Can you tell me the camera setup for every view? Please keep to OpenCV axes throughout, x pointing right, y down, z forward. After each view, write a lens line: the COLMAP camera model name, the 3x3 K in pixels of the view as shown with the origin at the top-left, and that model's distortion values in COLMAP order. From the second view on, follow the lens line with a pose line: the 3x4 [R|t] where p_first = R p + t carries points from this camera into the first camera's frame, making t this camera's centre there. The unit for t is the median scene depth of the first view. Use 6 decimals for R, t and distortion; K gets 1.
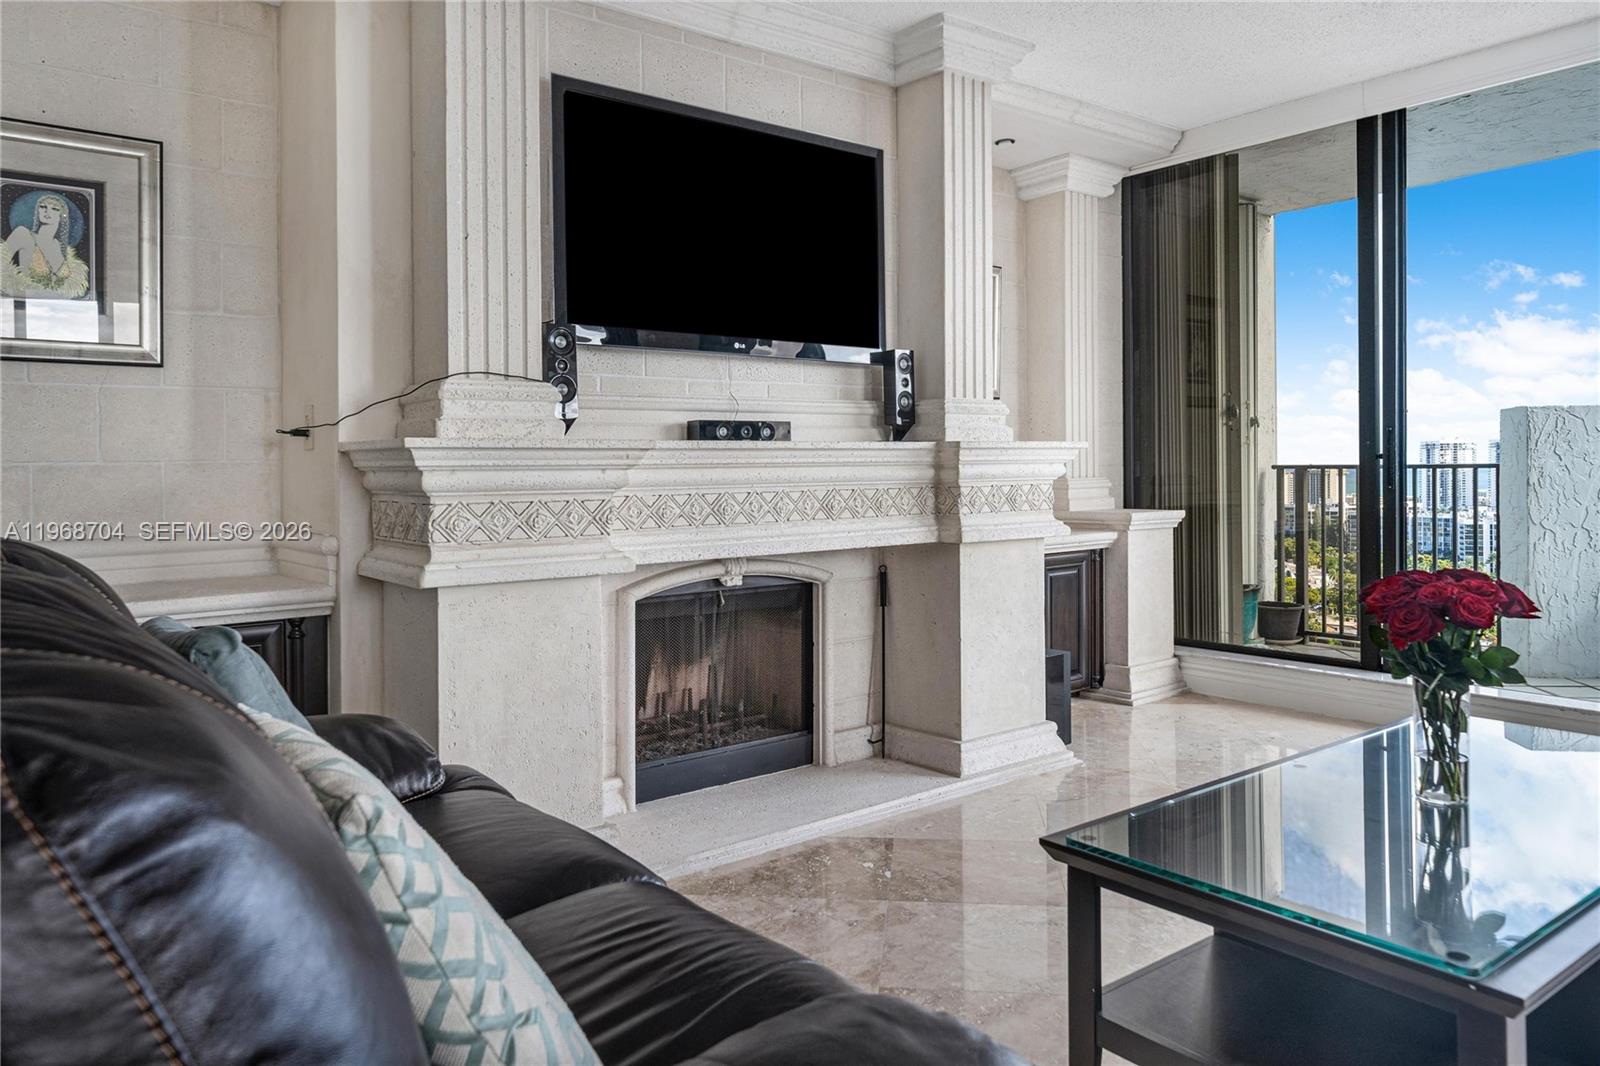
lens RADIAL K [[1110.2, 0, 804.6], [0, 1110.2, 465.8], [0, 0, 1]] dist [-0.003415, -0.003486]
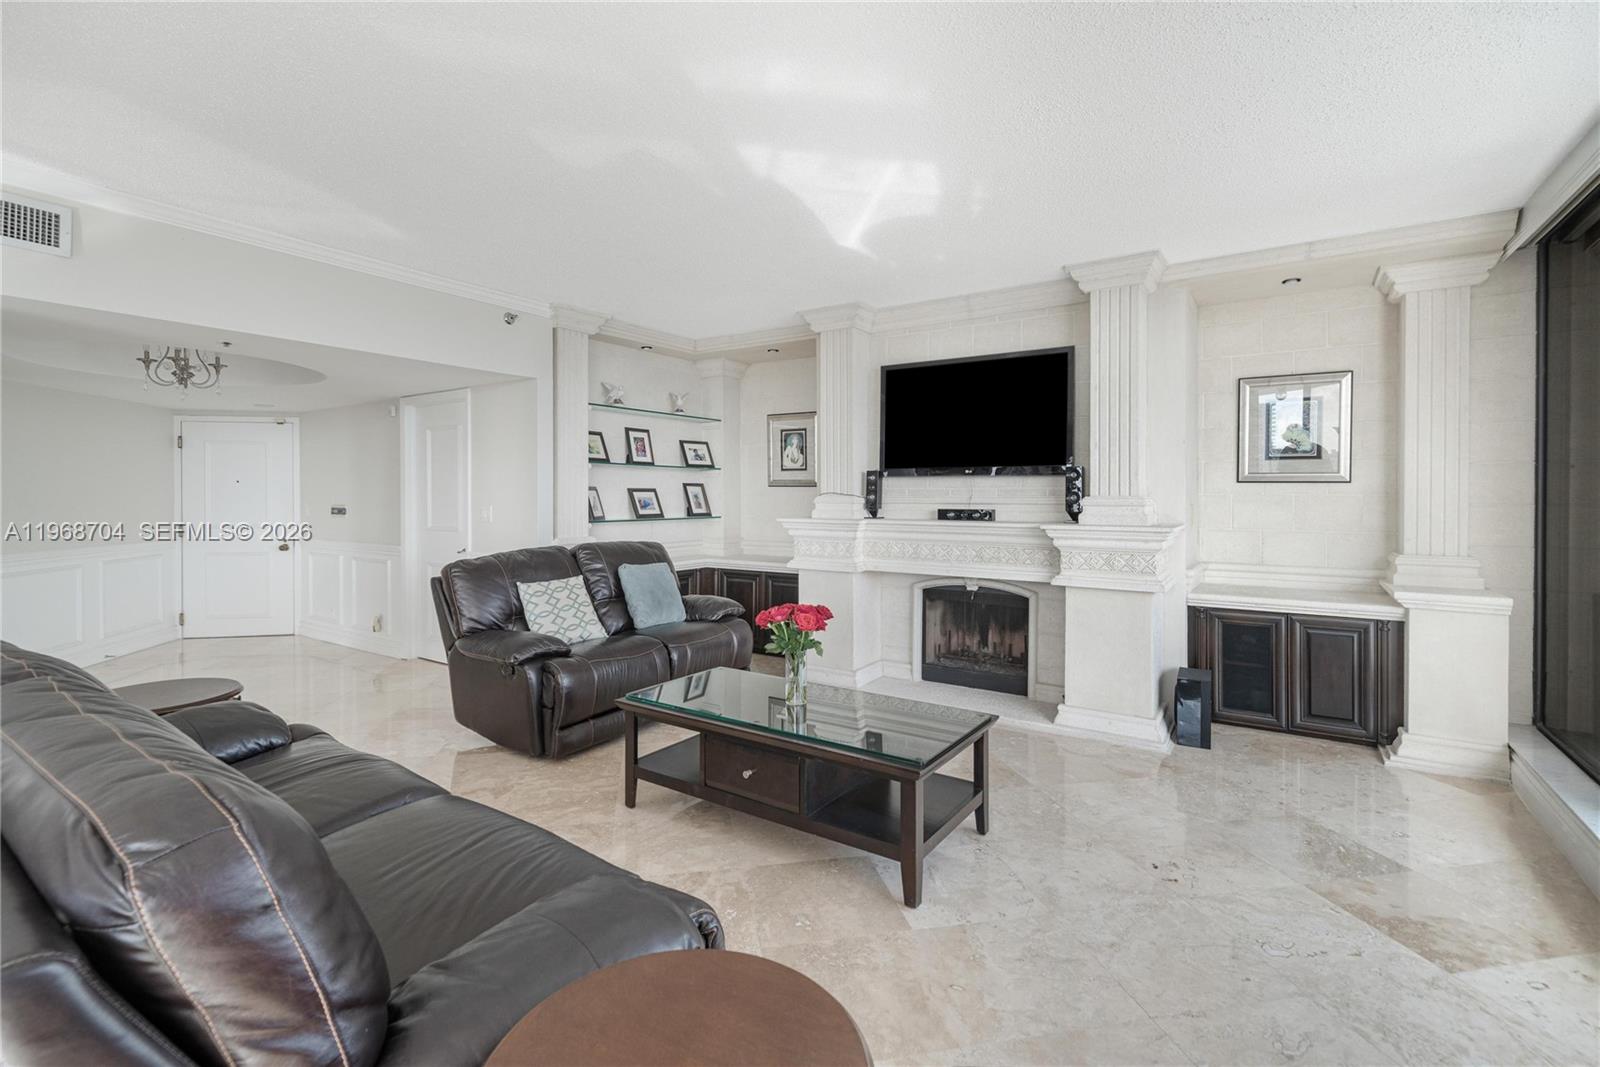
lens RADIAL K [[707.5, 0, 795.3], [0, 707.5, 504.2], [0, 0, 1]] dist [0.007975, 0.000259]
pose [[0.315236, 0.024202, -0.948705, 0.999442], [-0.006941, 0.999707, 0.023197, -0.071976], [0.948988, -0.000728, 0.315311, 0.279685]]
